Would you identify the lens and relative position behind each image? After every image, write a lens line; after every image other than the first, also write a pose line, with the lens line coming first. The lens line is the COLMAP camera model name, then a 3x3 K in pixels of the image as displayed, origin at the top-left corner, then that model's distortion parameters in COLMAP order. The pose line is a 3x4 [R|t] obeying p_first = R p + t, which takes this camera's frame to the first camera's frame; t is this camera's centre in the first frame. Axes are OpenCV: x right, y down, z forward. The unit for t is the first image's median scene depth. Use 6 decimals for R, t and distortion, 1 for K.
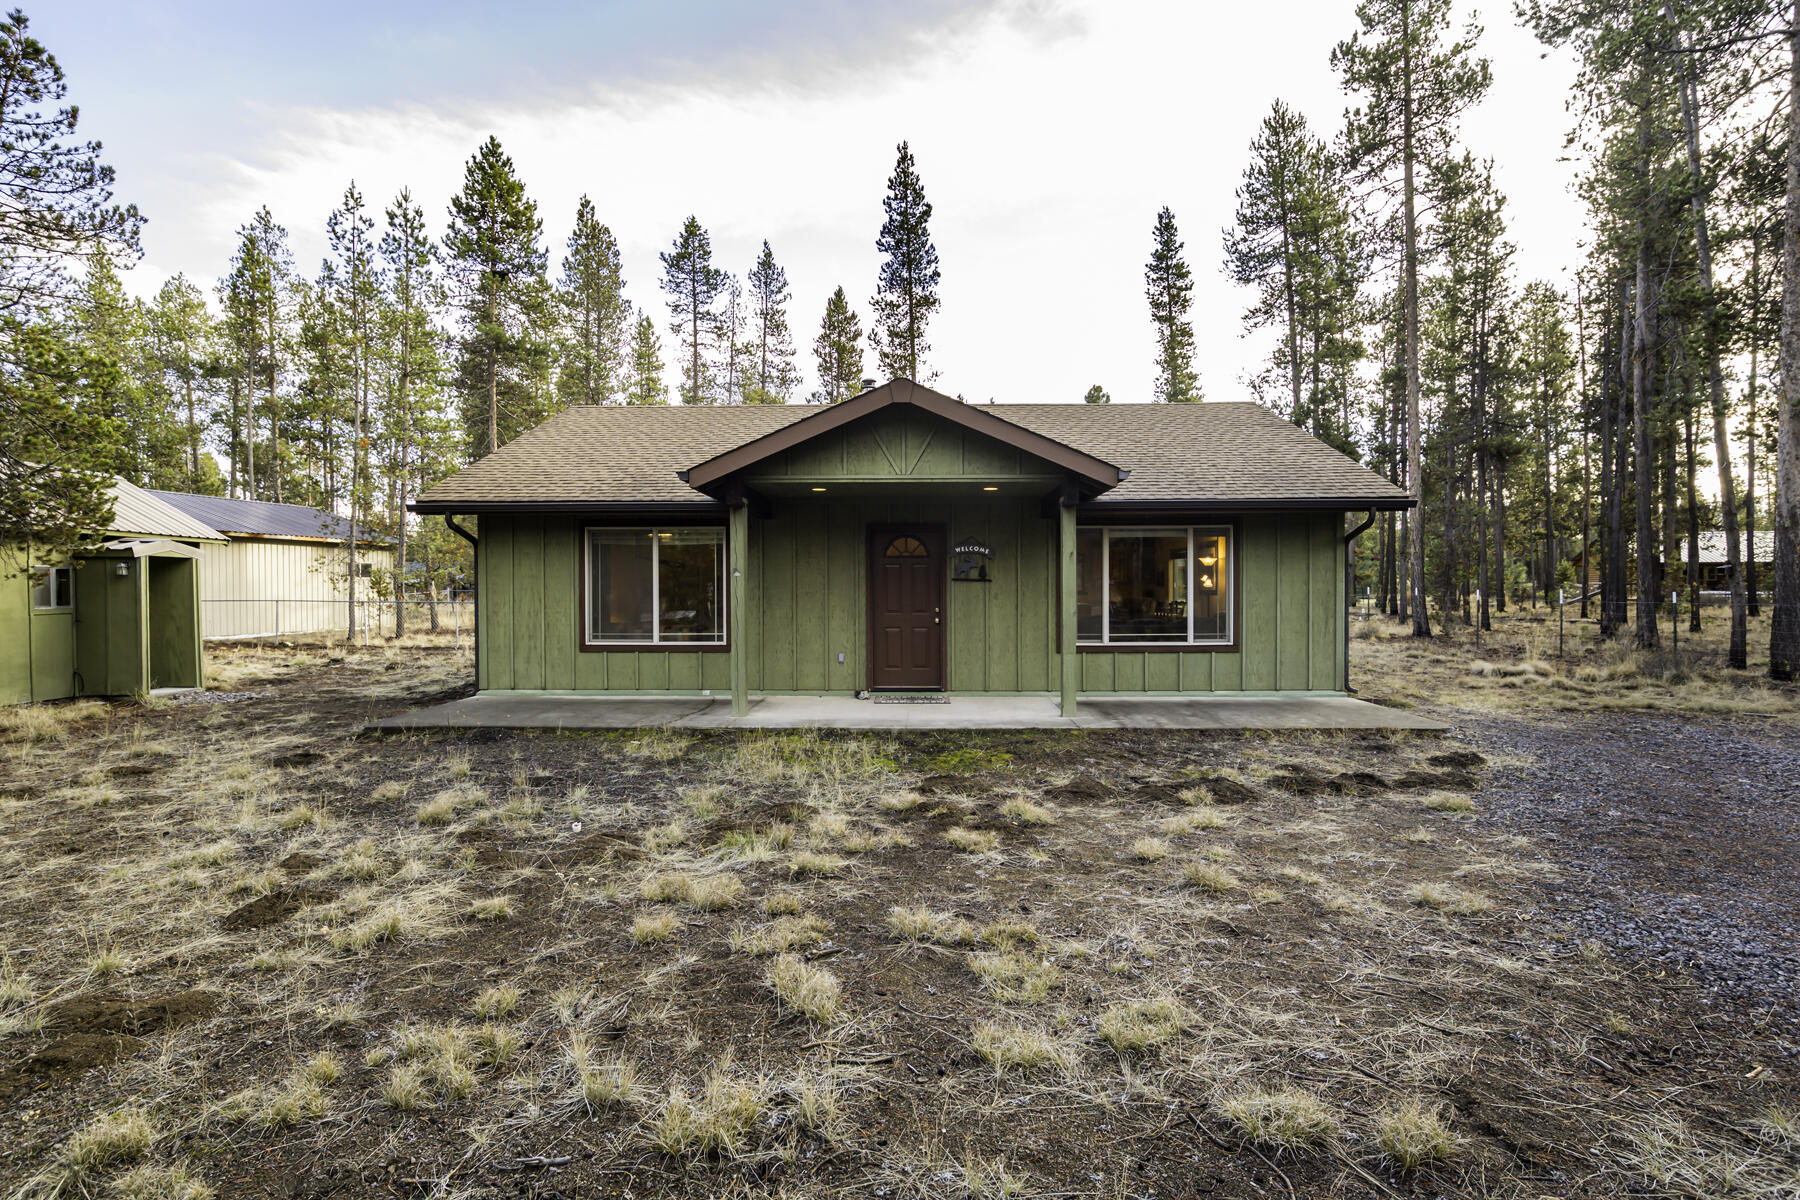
lens RADIAL K [[911.2, 0, 883.4], [0, 911.2, 616.6], [0, 0, 1]] dist [-0.023790, 0.011858]
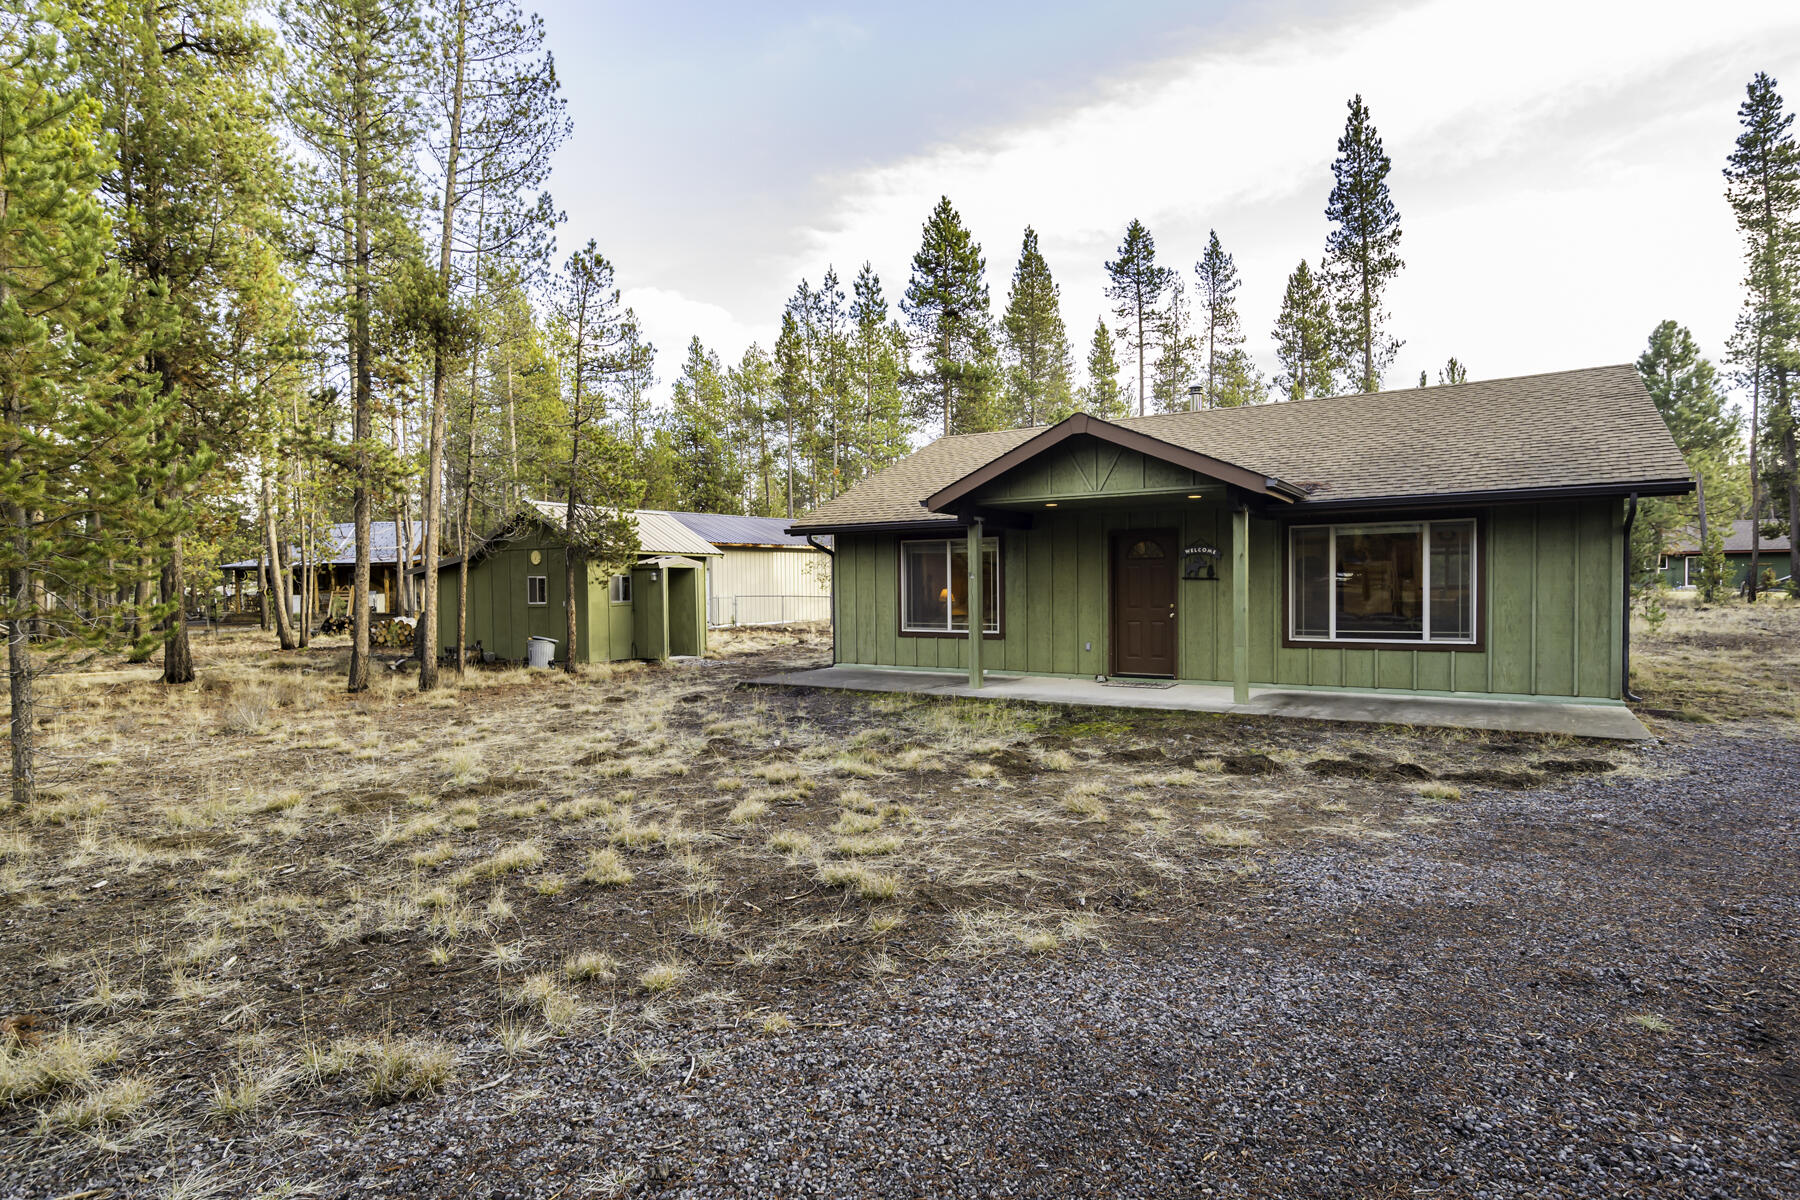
lens RADIAL K [[911.2, 0, 880.1], [0, 911.2, 627.7], [0, 0, 1]] dist [-0.023790, 0.011858]
pose [[0.851690, 0.017096, -0.523767, 0.145366], [-0.006996, 0.999750, 0.021258, -0.000765], [0.523999, -0.014441, 0.851596, -0.056350]]
